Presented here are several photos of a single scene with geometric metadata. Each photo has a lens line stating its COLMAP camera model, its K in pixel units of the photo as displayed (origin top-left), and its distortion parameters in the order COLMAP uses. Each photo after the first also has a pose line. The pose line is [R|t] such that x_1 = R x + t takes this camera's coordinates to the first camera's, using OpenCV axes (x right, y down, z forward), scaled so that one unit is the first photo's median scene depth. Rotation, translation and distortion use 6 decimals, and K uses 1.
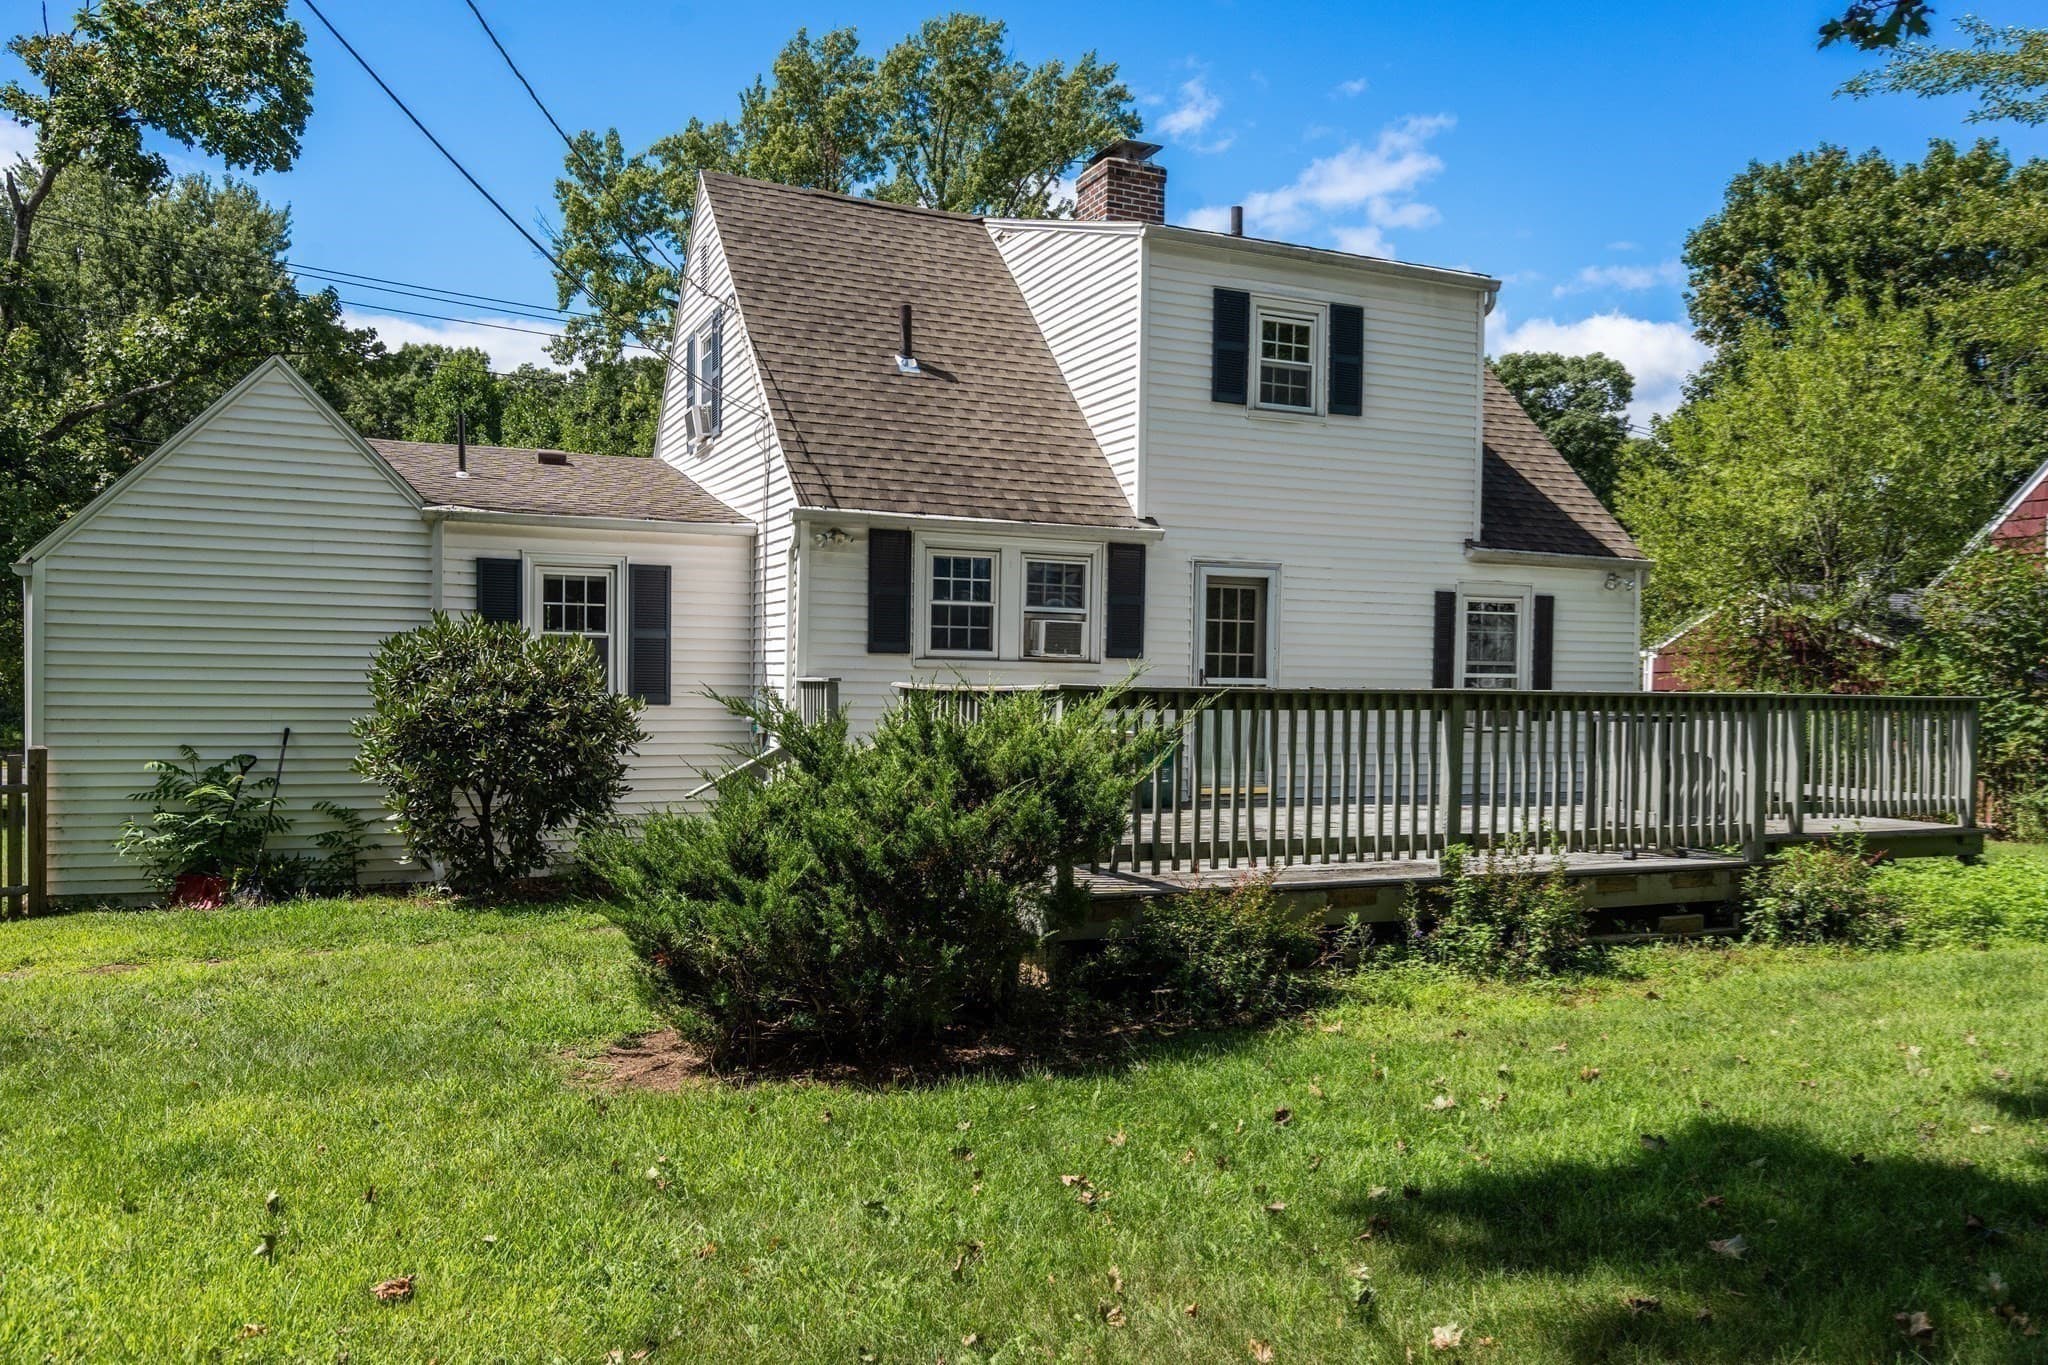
lens RADIAL K [[1470.9, 0, 1032.1], [0, 1470.9, 716.3], [0, 0, 1]] dist [0.005513, 0.000825]
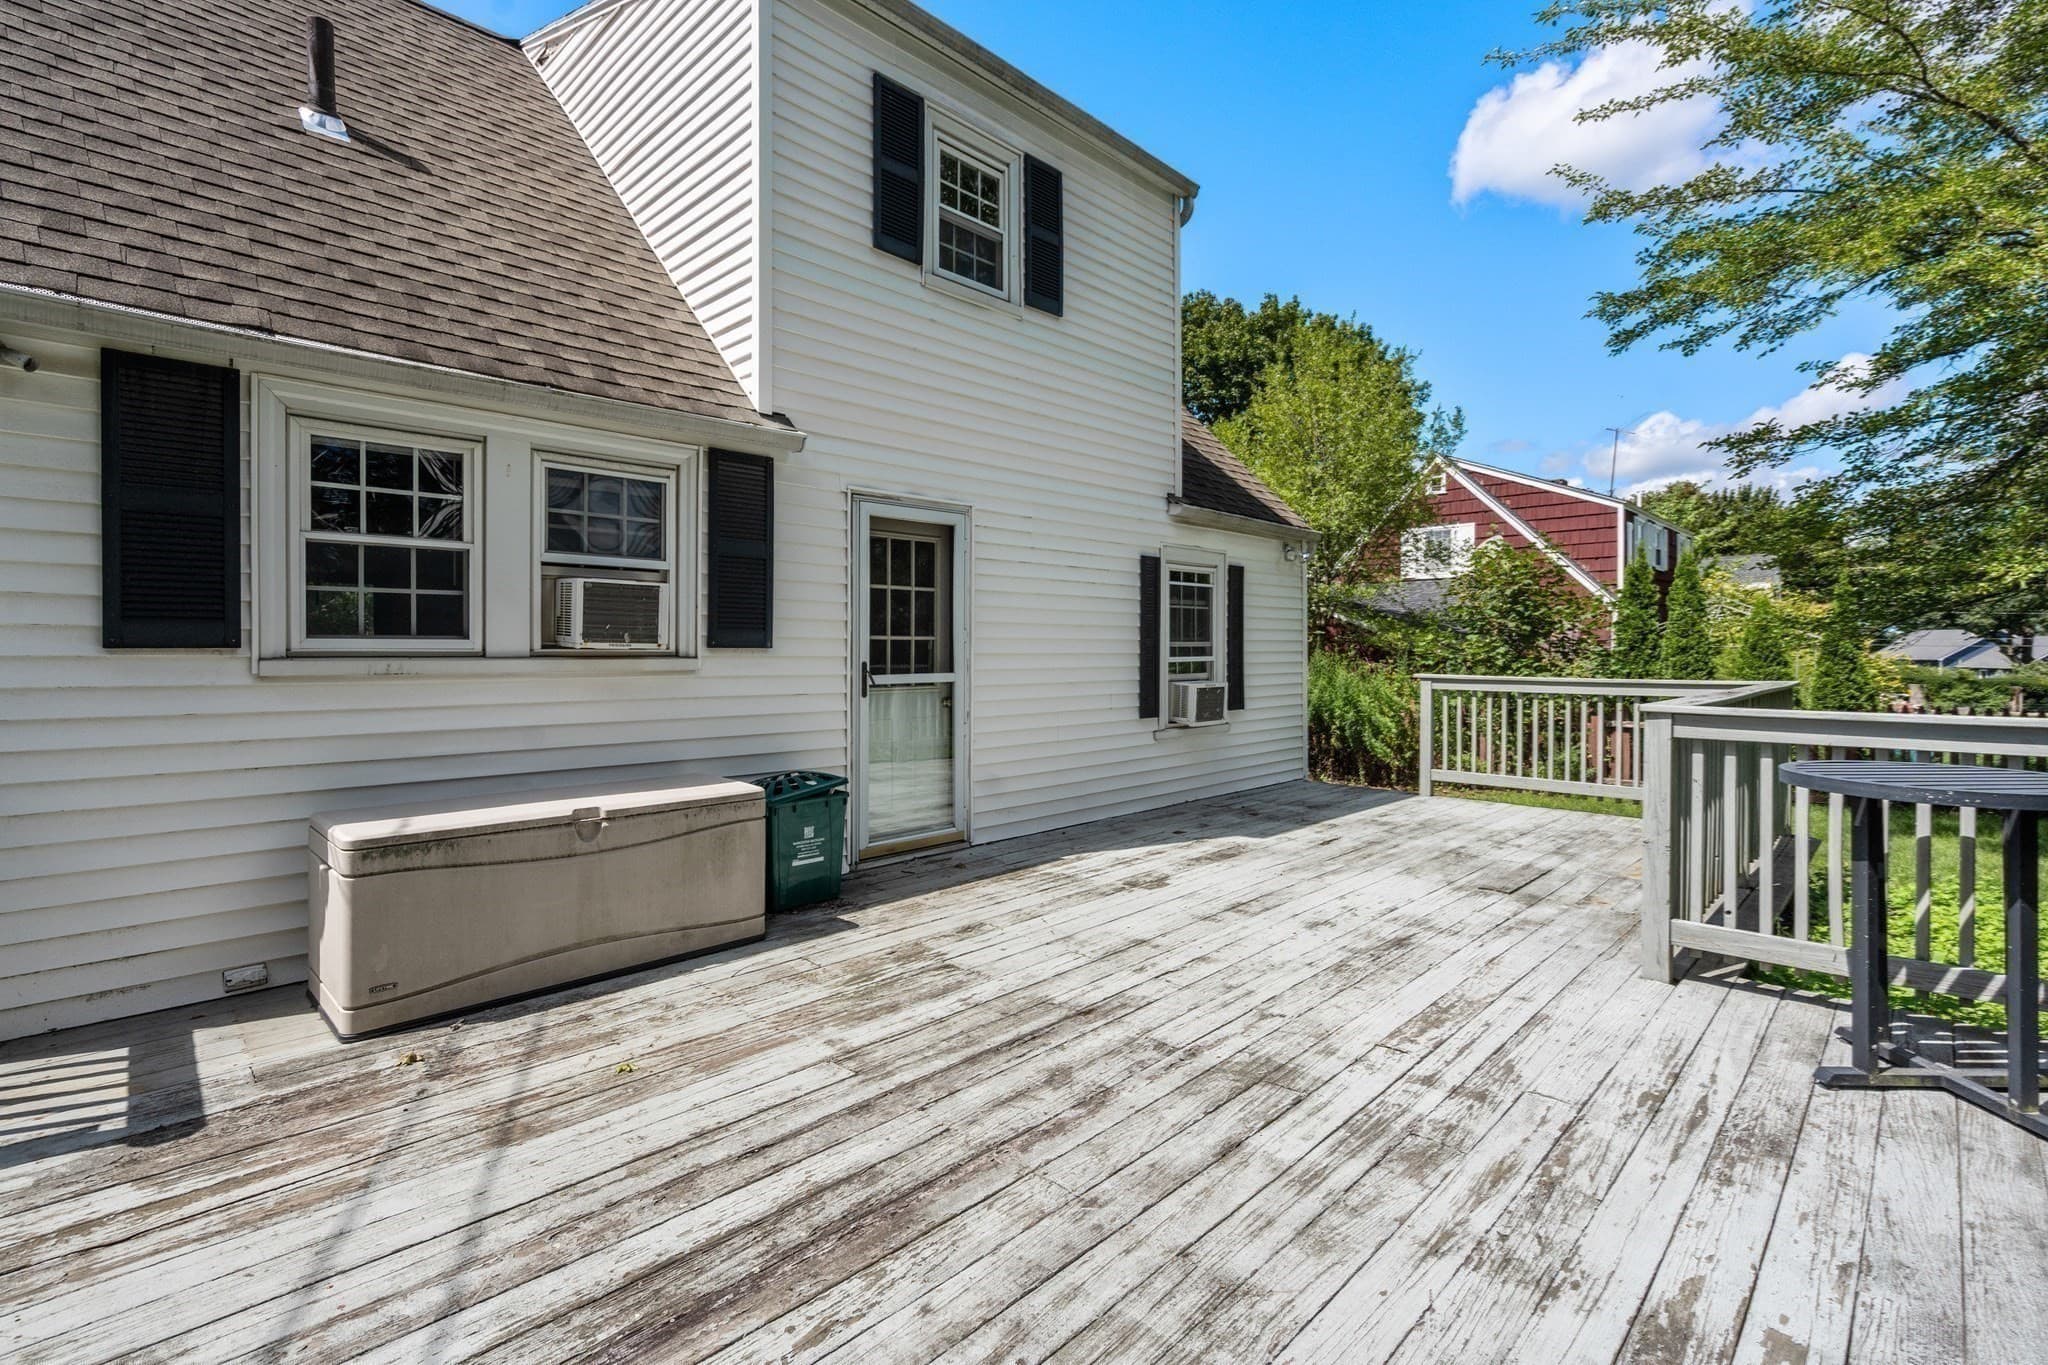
lens RADIAL K [[936.5, 0, 1025.4], [0, 936.5, 652.6], [0, 0, 1]] dist [-0.009574, 0.000079]
pose [[0.928713, -0.015907, 0.370457, 0.029167], [0.022254, 0.999670, -0.012867, -0.029240], [-0.370130, 0.020194, 0.928761, 0.591392]]
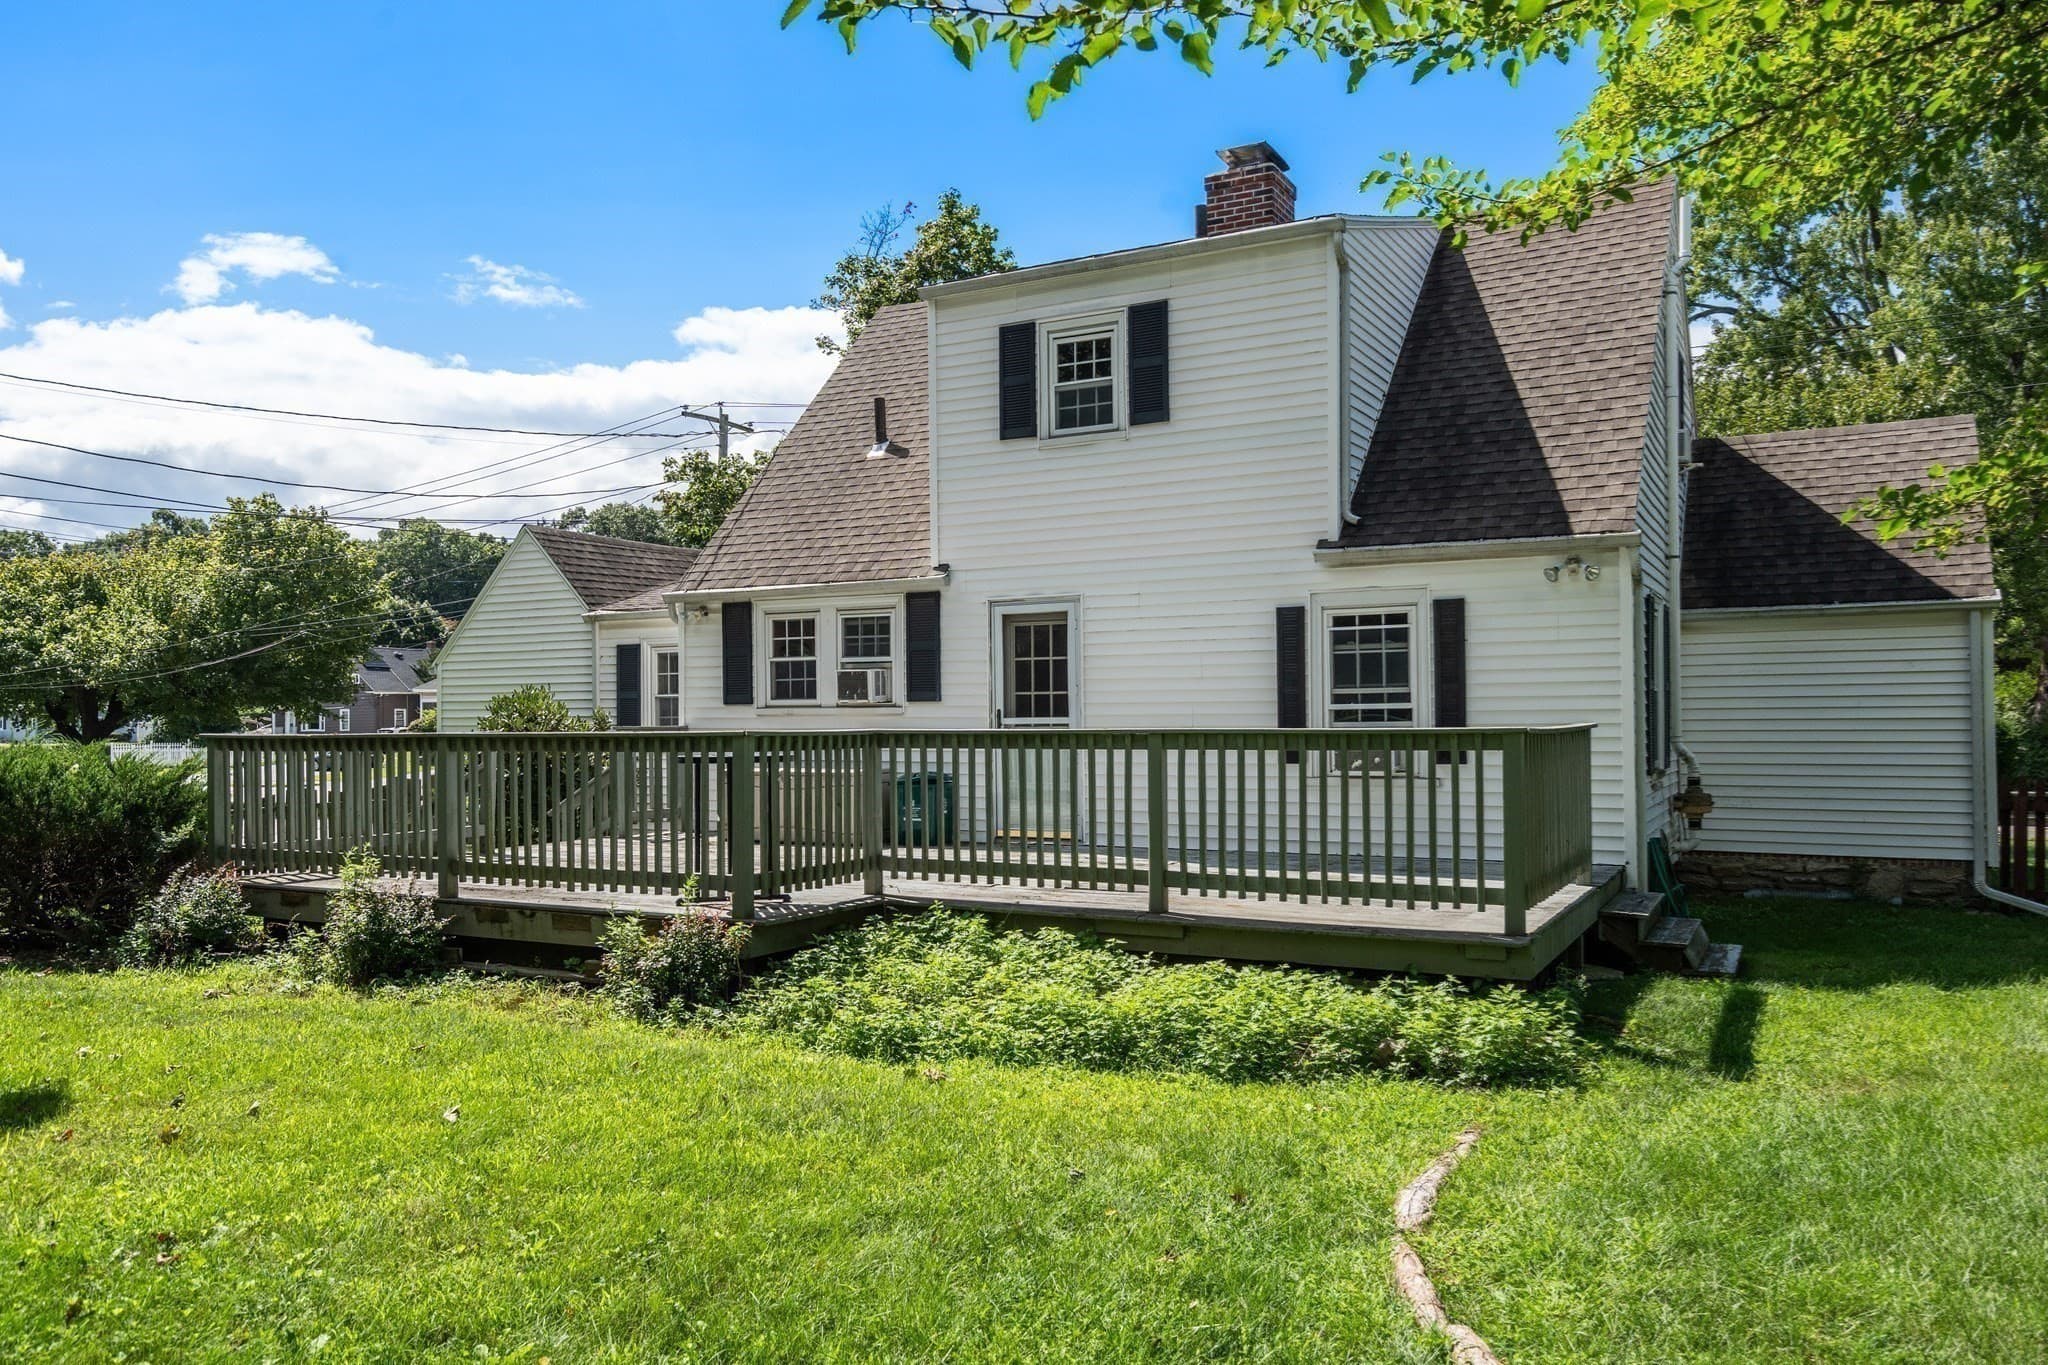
lens RADIAL K [[1470.9, 0, 1032.1], [0, 1470.9, 716.3], [0, 0, 1]] dist [0.005513, 0.000825]
pose [[0.610038, -0.019810, -0.792124, 0.908449], [-0.001864, 0.999649, -0.026435, -0.001293], [0.792370, 0.017603, 0.609787, 0.409057]]
